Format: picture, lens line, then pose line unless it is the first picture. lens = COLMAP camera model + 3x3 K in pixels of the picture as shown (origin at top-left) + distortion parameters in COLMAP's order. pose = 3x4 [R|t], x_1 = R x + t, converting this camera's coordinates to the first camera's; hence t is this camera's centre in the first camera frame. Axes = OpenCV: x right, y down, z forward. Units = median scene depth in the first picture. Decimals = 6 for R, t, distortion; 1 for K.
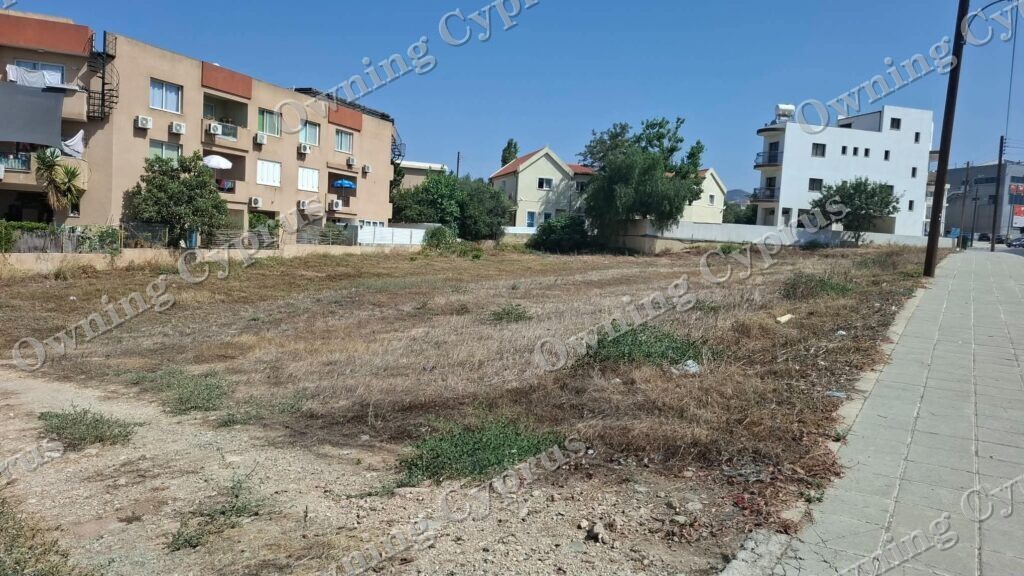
lens RADIAL K [[702.0, 0, 506.5], [0, 702.0, 287.2], [0, 0, 1]] dist [0.129133, -0.174364]
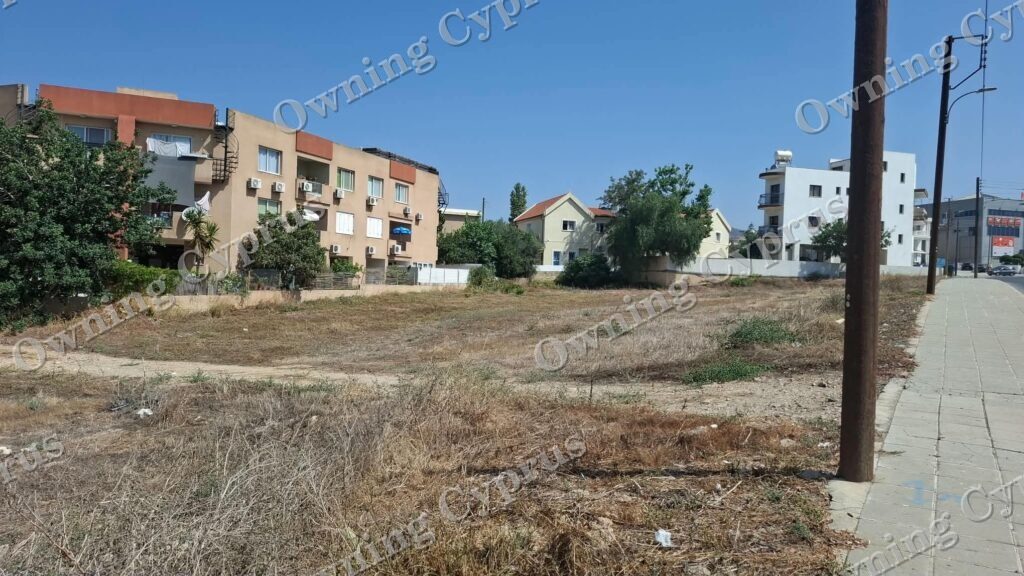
lens RADIAL K [[711.5, 0, 513.6], [0, 711.5, 284.5], [0, 0, 1]] dist [0.133998, -0.178235]
pose [[0.999312, -0.022958, 0.029139, -0.076470], [0.024681, 0.997881, -0.060207, 0.010171], [-0.027695, 0.060885, 0.997760, -0.111797]]
